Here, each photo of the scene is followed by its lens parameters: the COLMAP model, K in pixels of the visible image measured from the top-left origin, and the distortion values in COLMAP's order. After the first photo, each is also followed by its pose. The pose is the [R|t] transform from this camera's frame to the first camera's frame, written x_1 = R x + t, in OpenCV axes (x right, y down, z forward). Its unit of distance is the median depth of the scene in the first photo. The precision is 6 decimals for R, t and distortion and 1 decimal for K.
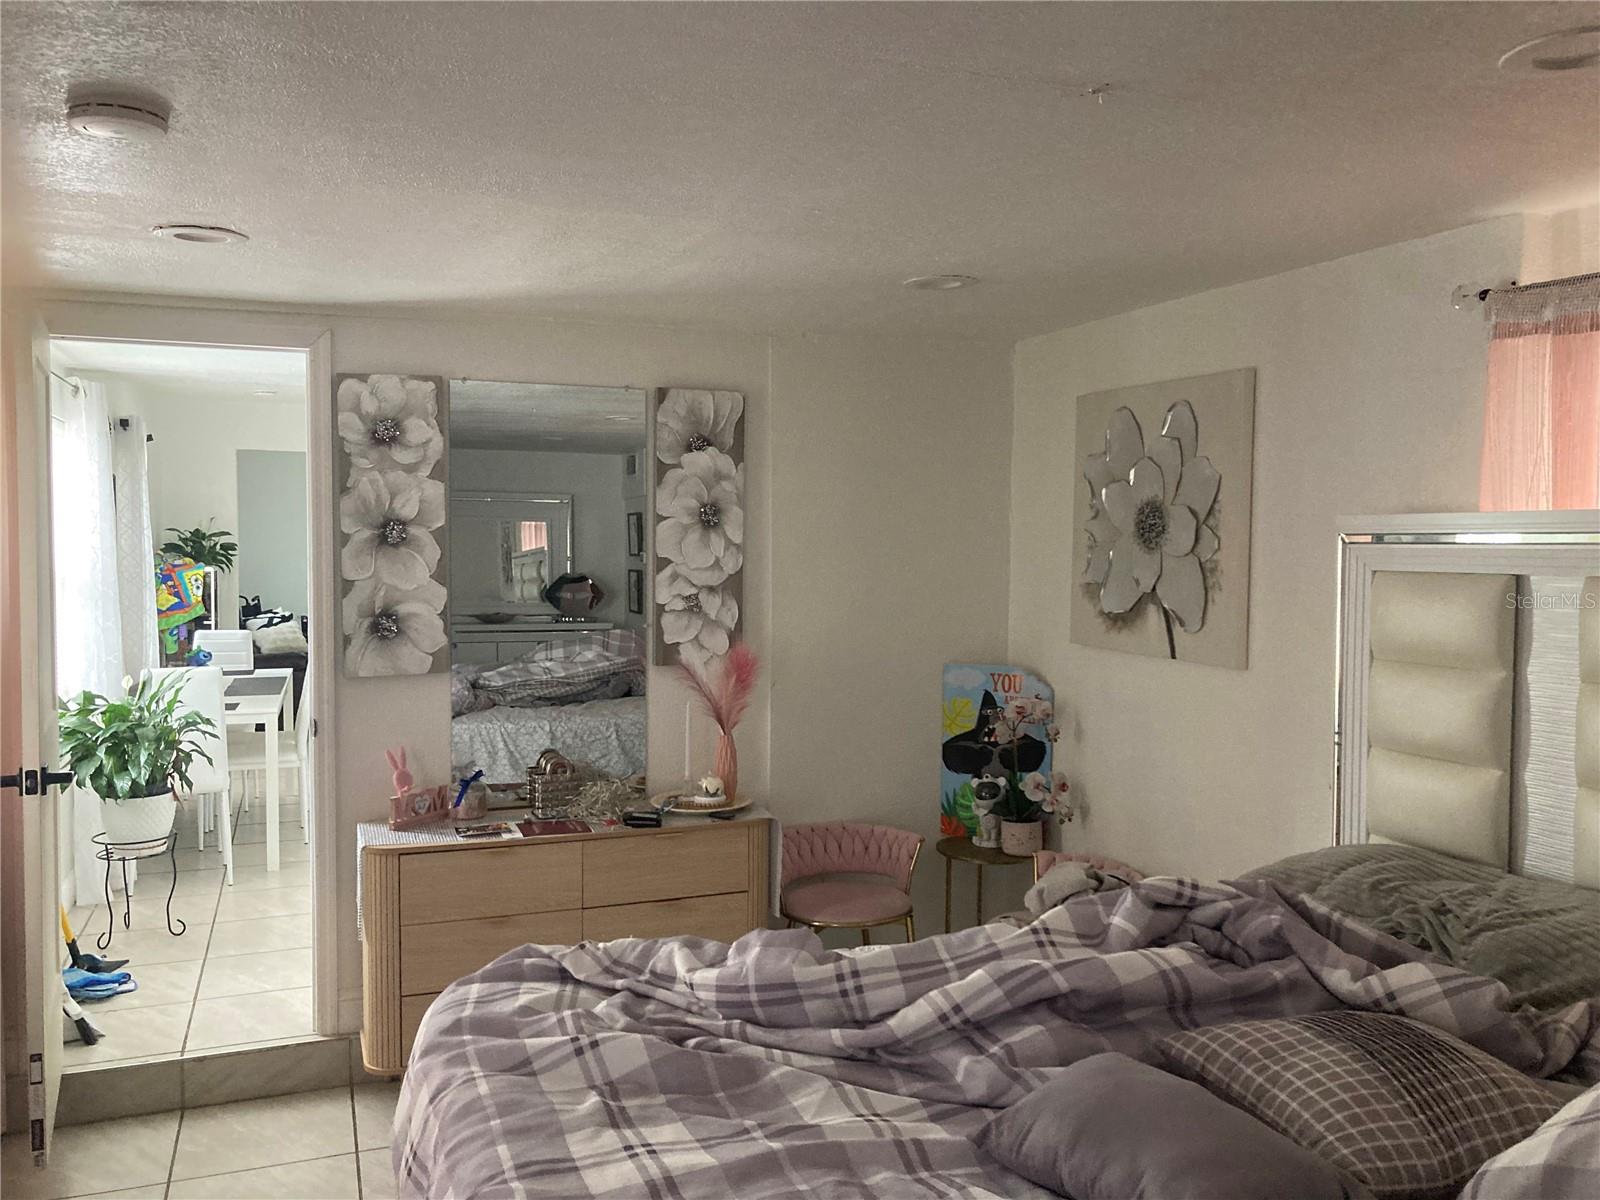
lens RADIAL K [[1315.4, 0, 802.8], [0, 1315.4, 598.8], [0, 0, 1]] dist [0.027565, -0.031874]
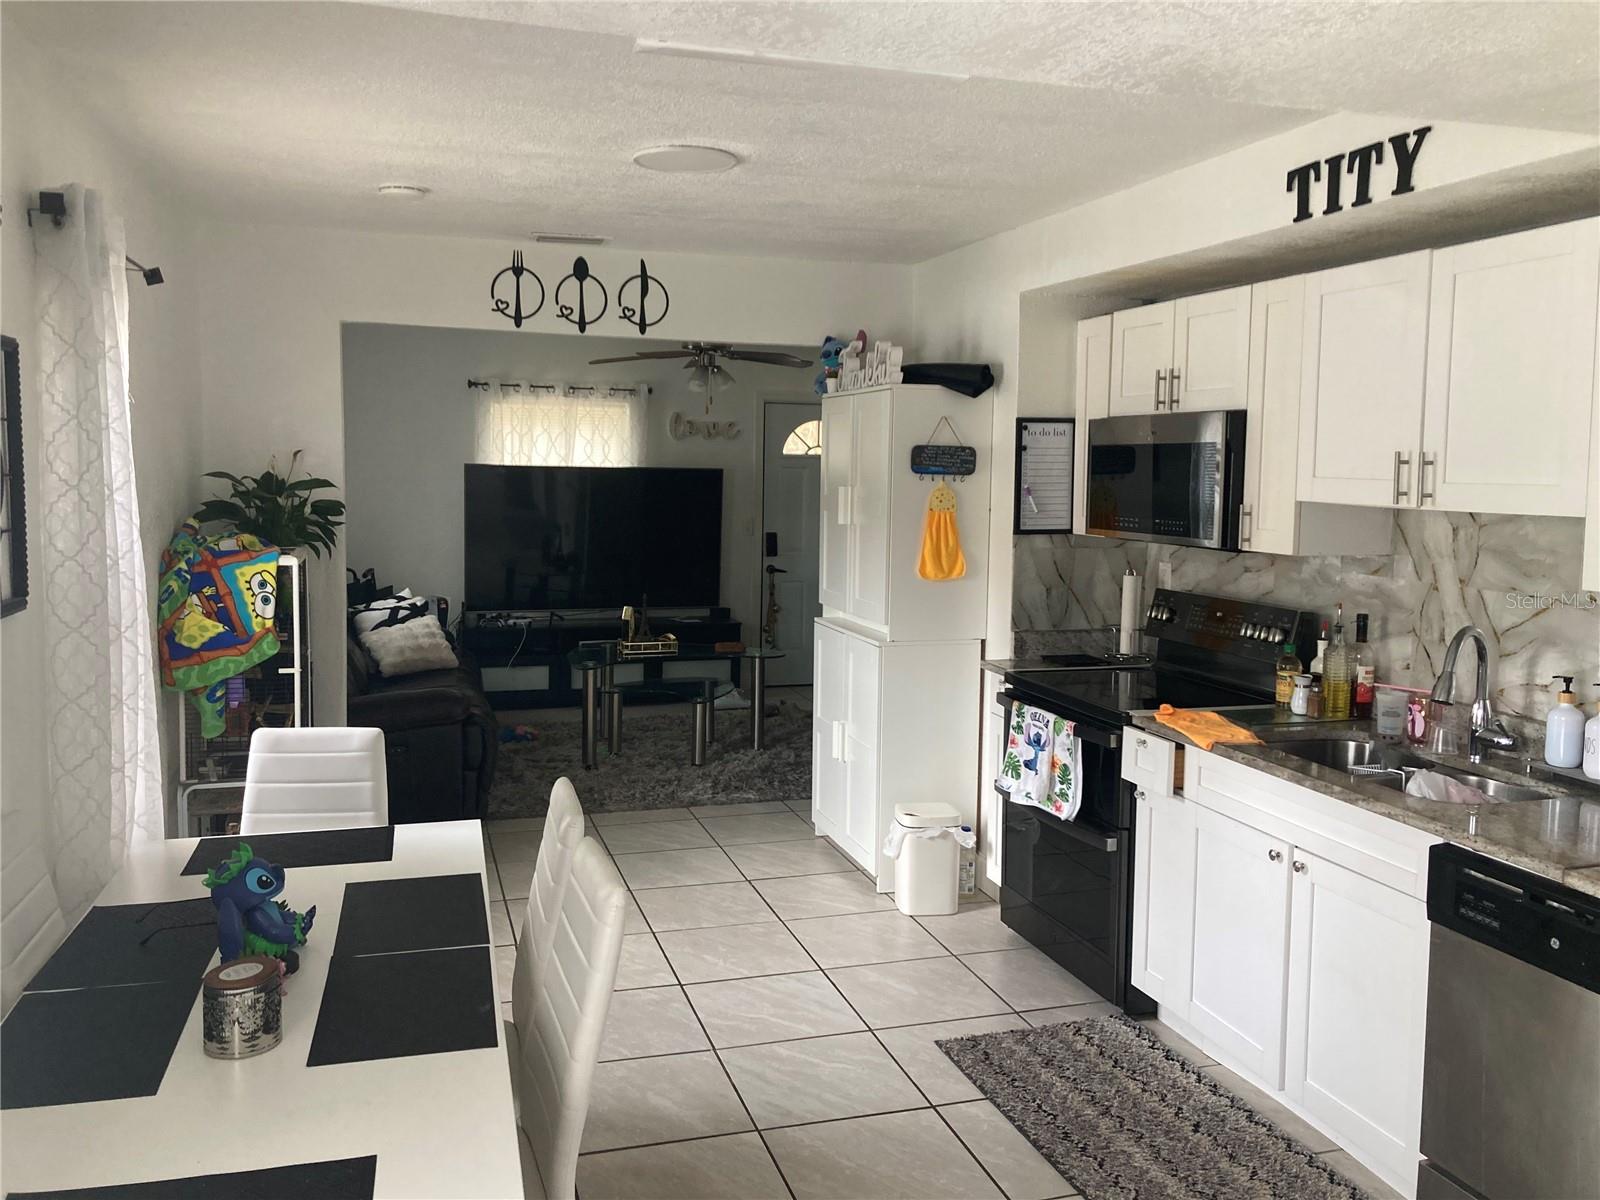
lens RADIAL K [[1315.4, 0, 837.3], [0, 1315.4, 577.4], [0, 0, 1]] dist [0.027565, -0.031874]
pose [[0.999080, 0.011336, -0.041369, -0.213147], [-0.009745, 0.999213, 0.038451, -0.034433], [0.041772, -0.038013, 0.998404, 0.490024]]
